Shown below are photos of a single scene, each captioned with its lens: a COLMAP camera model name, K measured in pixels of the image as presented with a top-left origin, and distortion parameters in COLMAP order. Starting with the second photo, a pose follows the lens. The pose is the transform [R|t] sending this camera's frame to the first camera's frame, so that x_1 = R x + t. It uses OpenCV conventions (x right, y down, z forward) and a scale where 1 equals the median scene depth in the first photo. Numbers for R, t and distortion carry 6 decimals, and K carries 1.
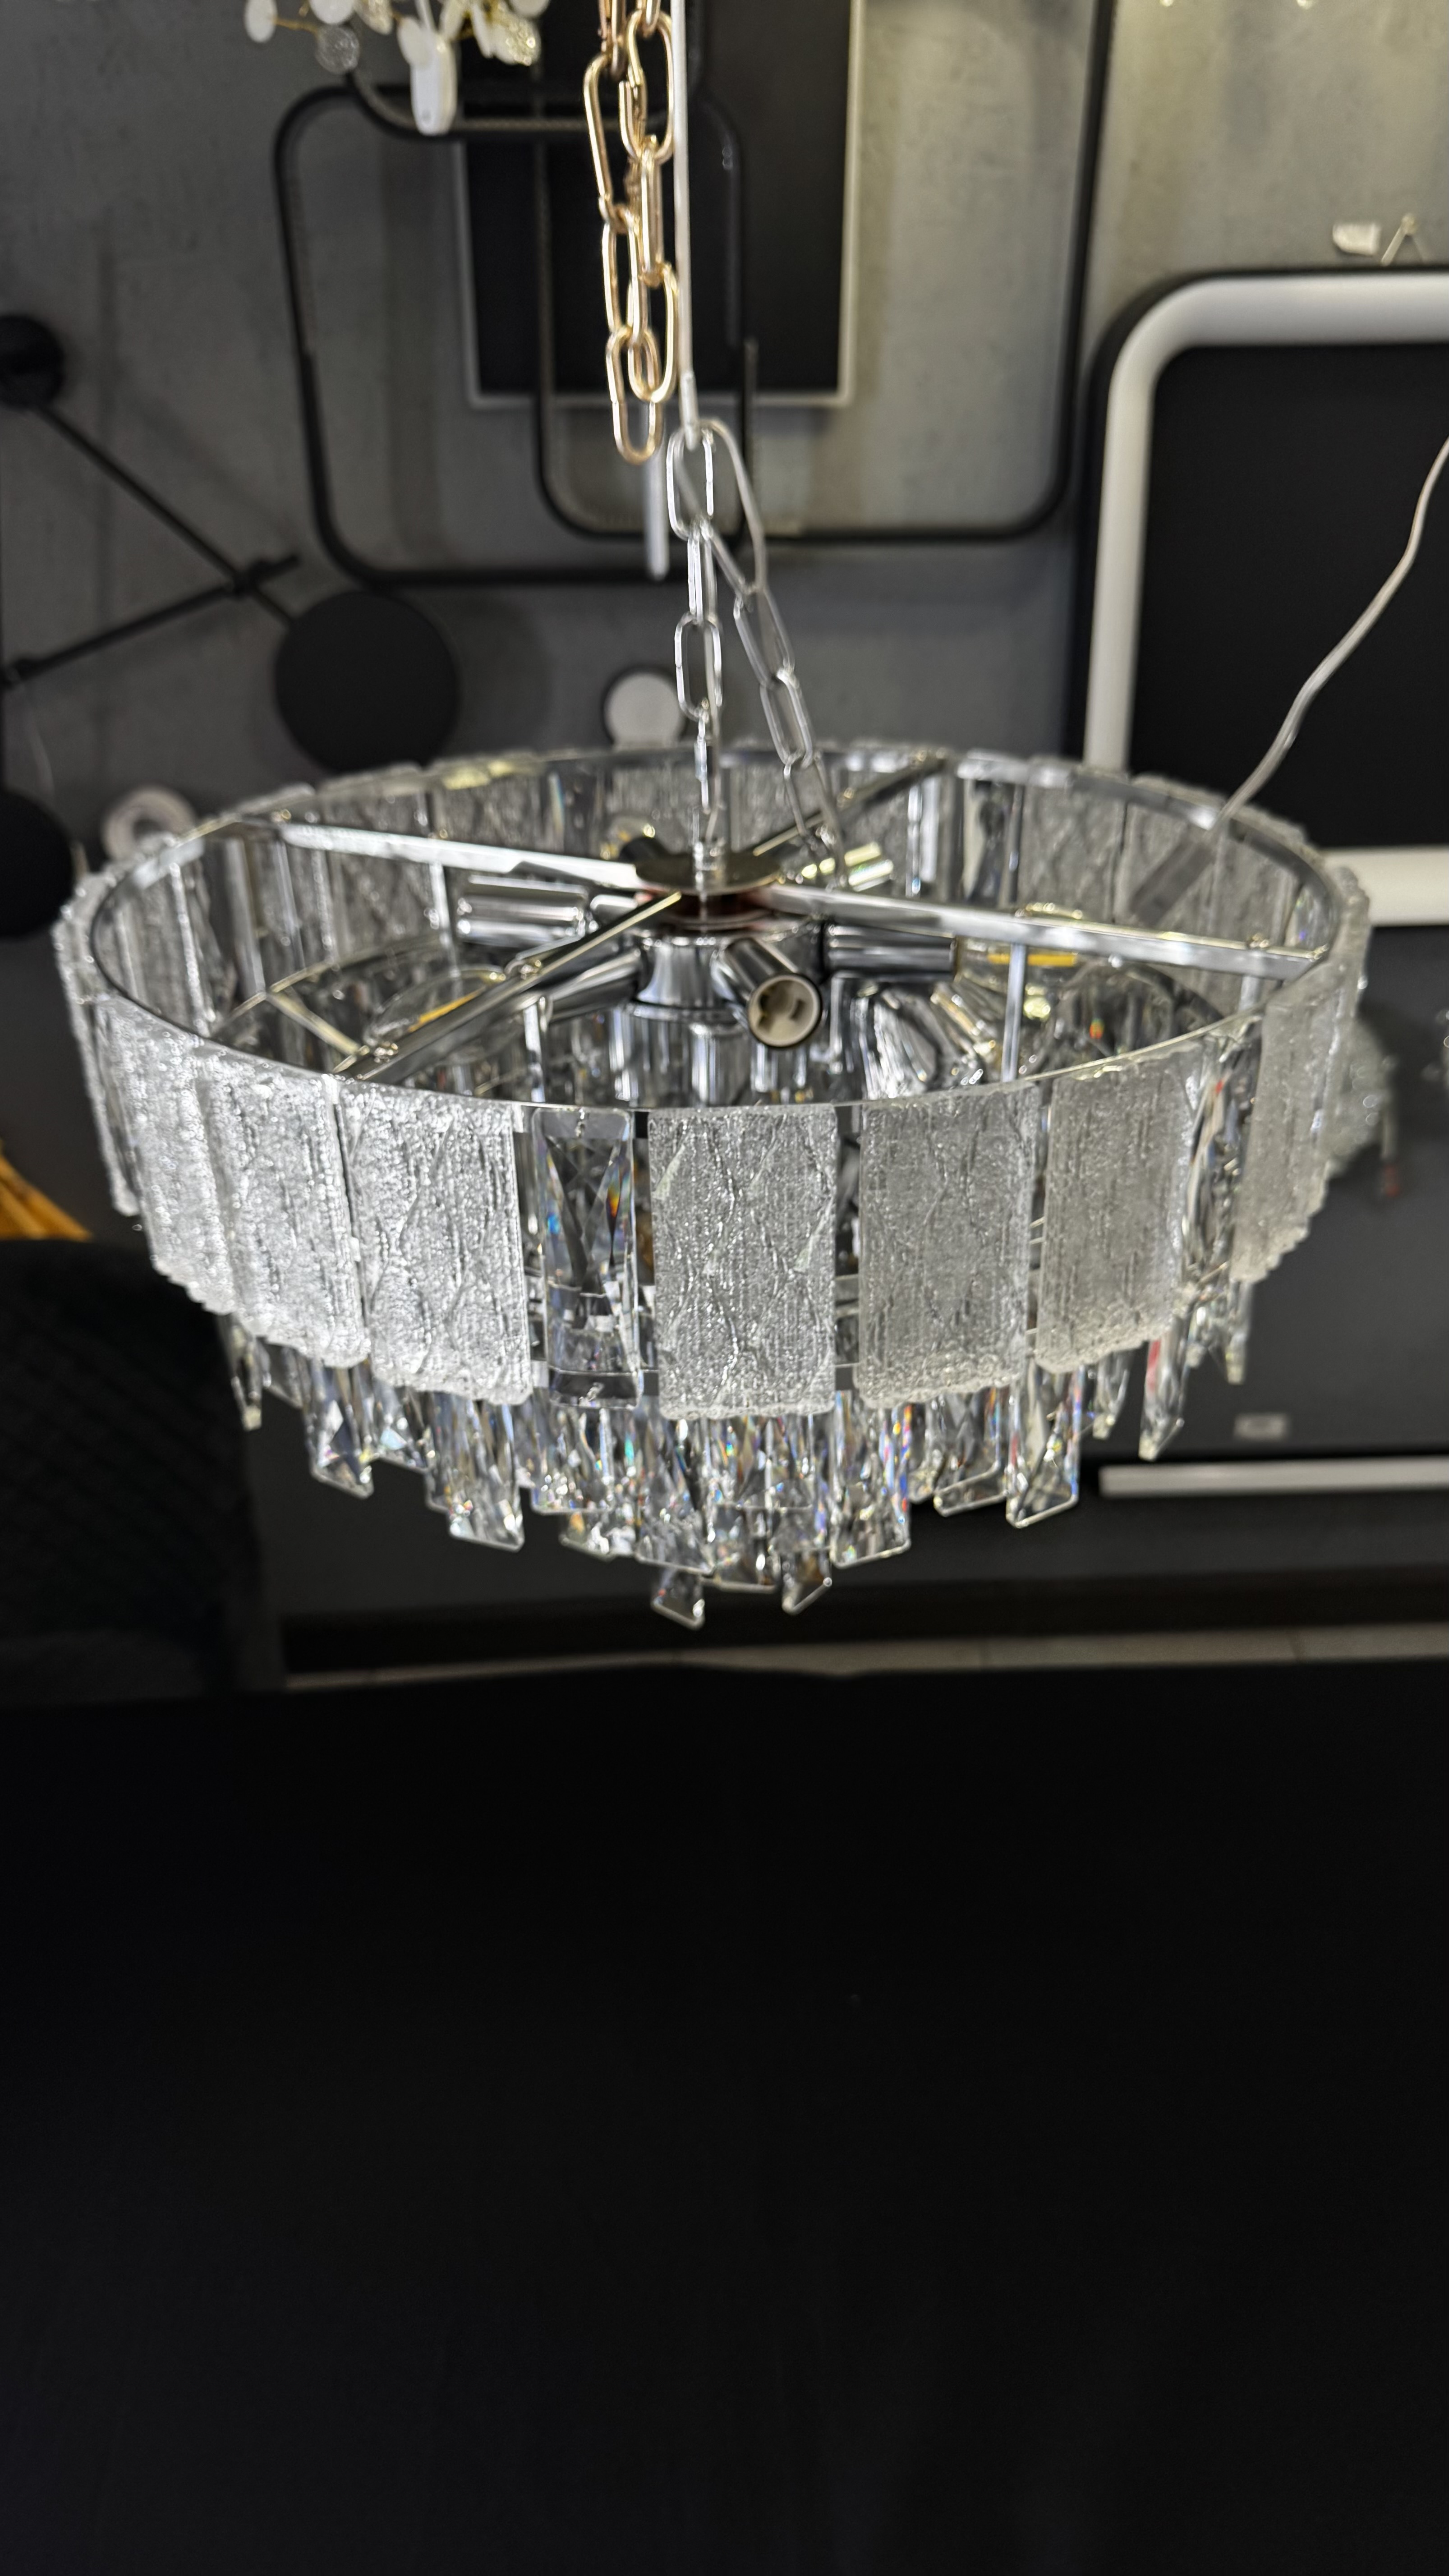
lens RADIAL K [[1903.3, 0, 709.3], [0, 1903.3, 1314.7], [0, 0, 1]] dist [-0.019177, -0.009768]
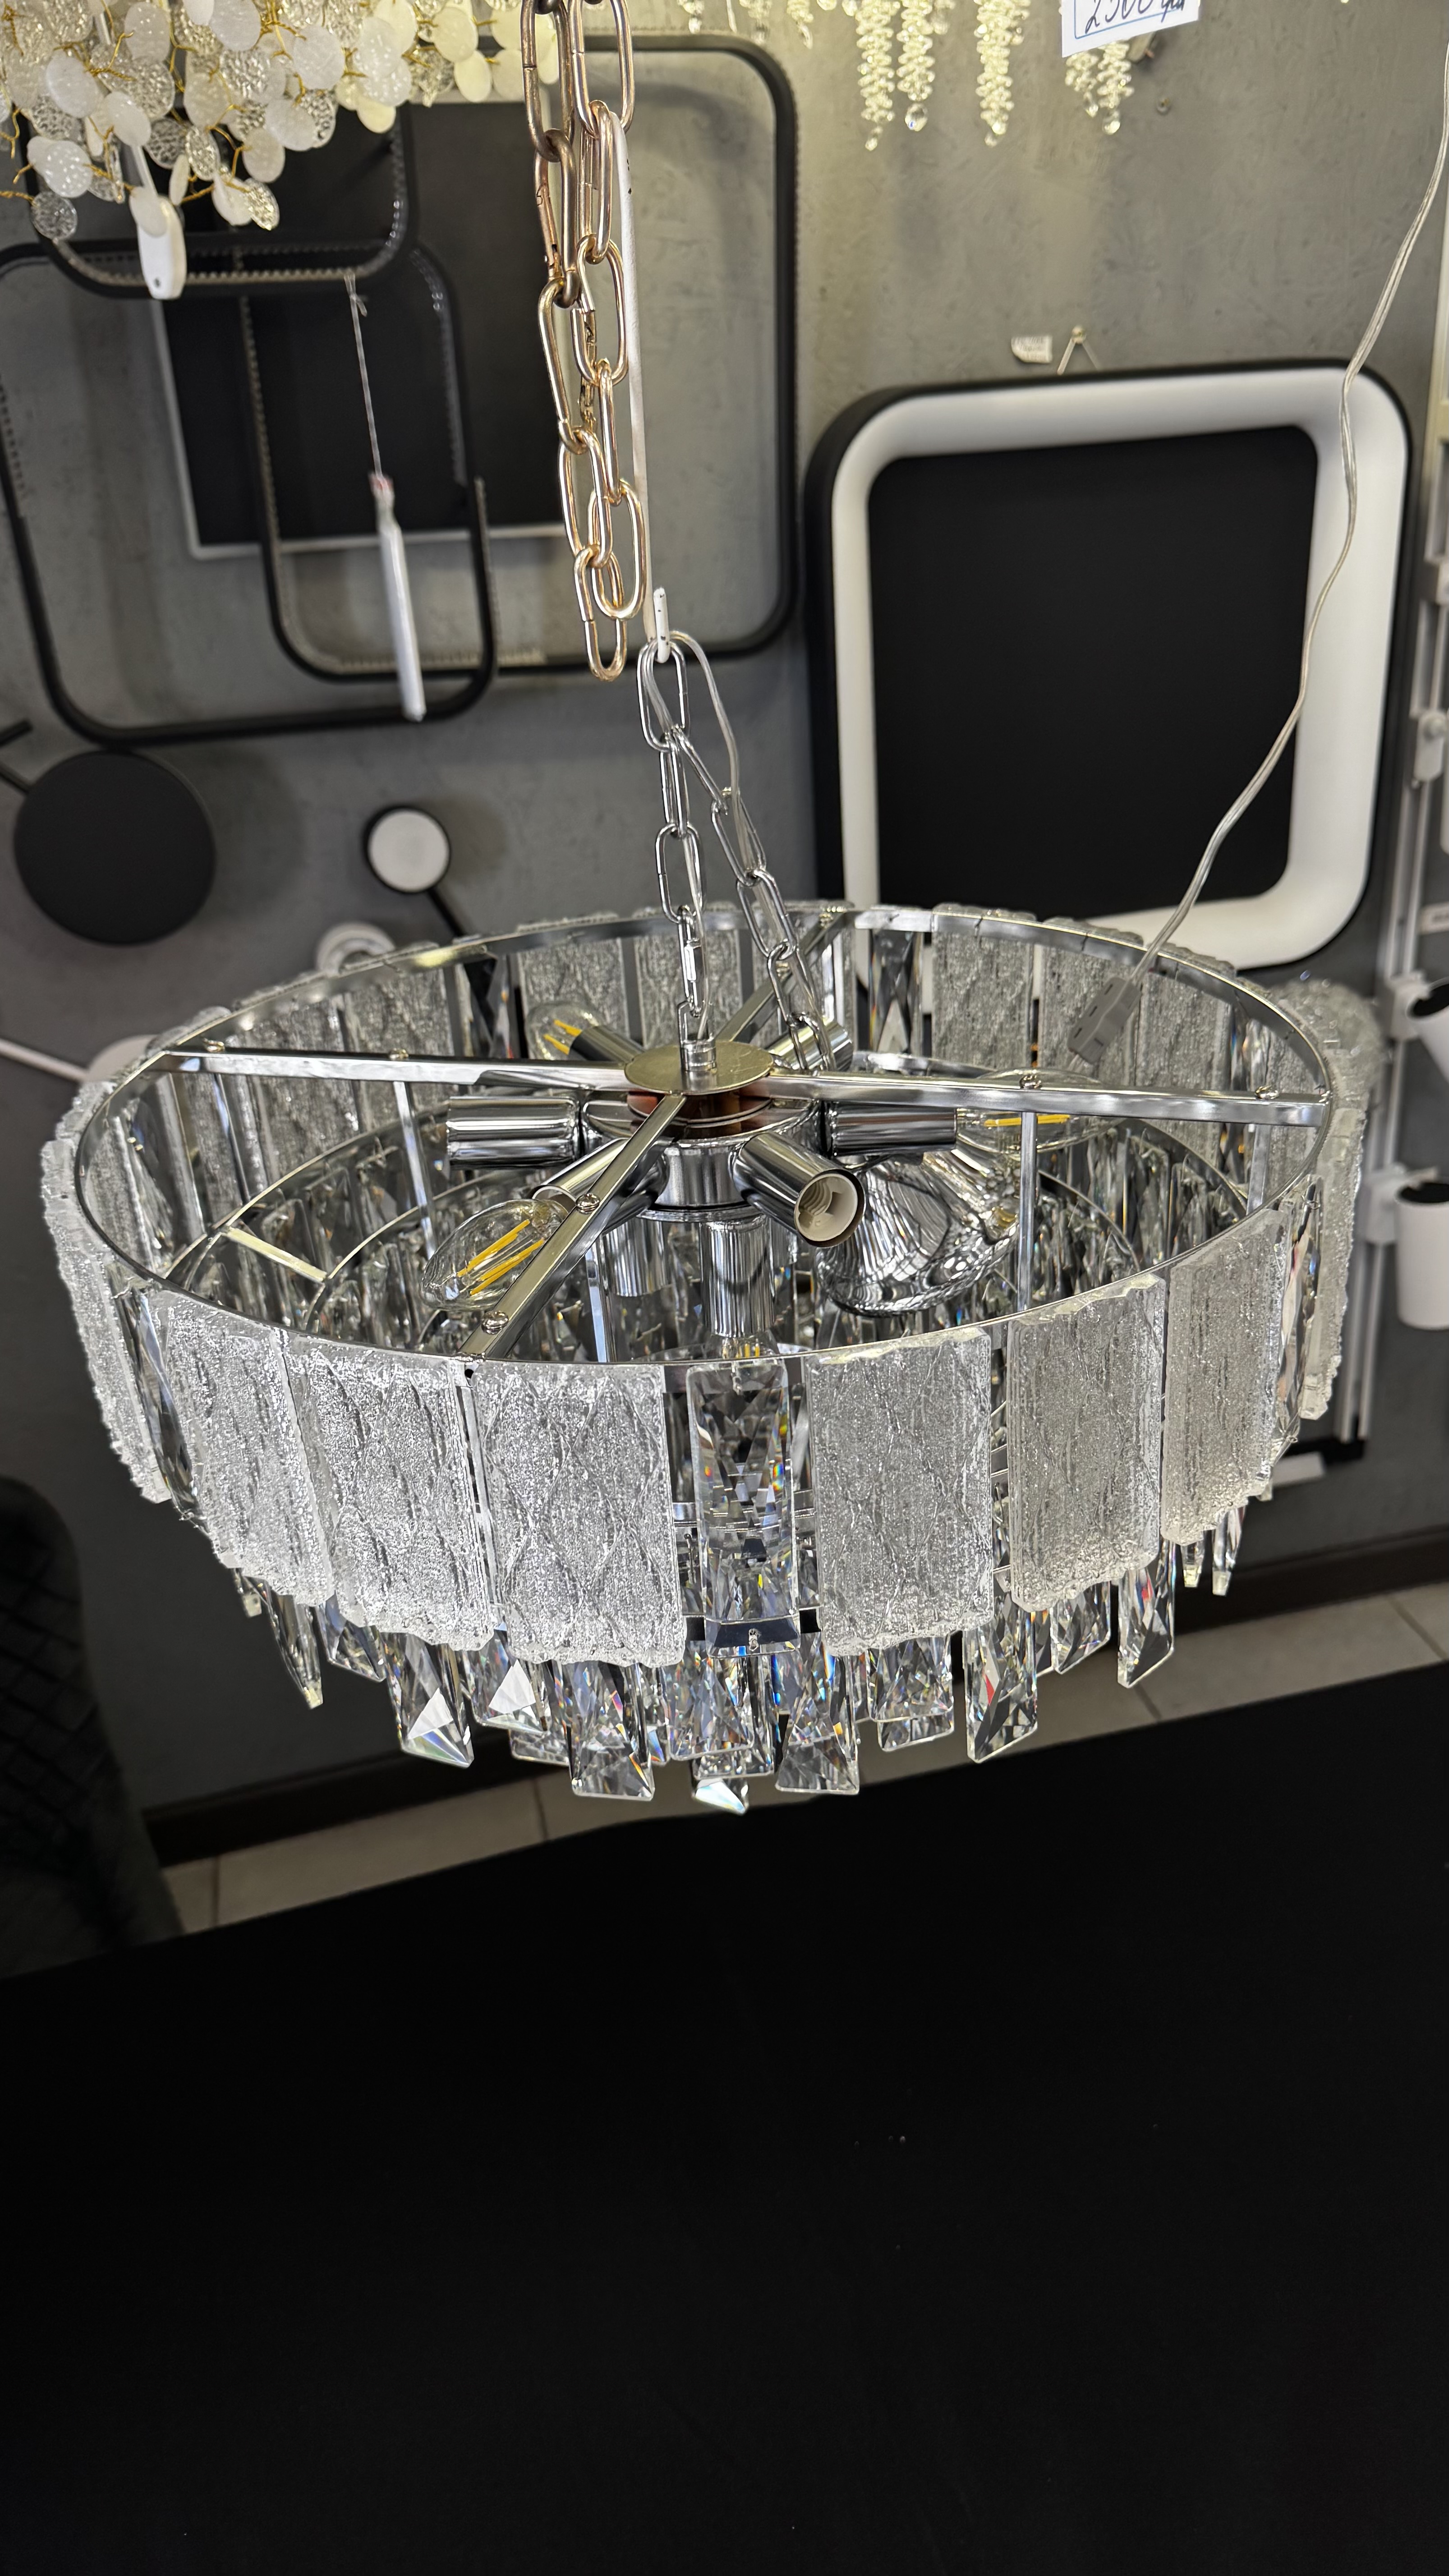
lens RADIAL K [[1903.3, 0, 720.1], [0, 1903.3, 1298.4], [0, 0, 1]] dist [-0.019177, -0.009768]
pose [[0.975052, -0.129230, 0.180481, -0.091556], [0.135934, 0.990396, -0.025234, -0.043541], [-0.175486, 0.049138, 0.983255, 0.014562]]
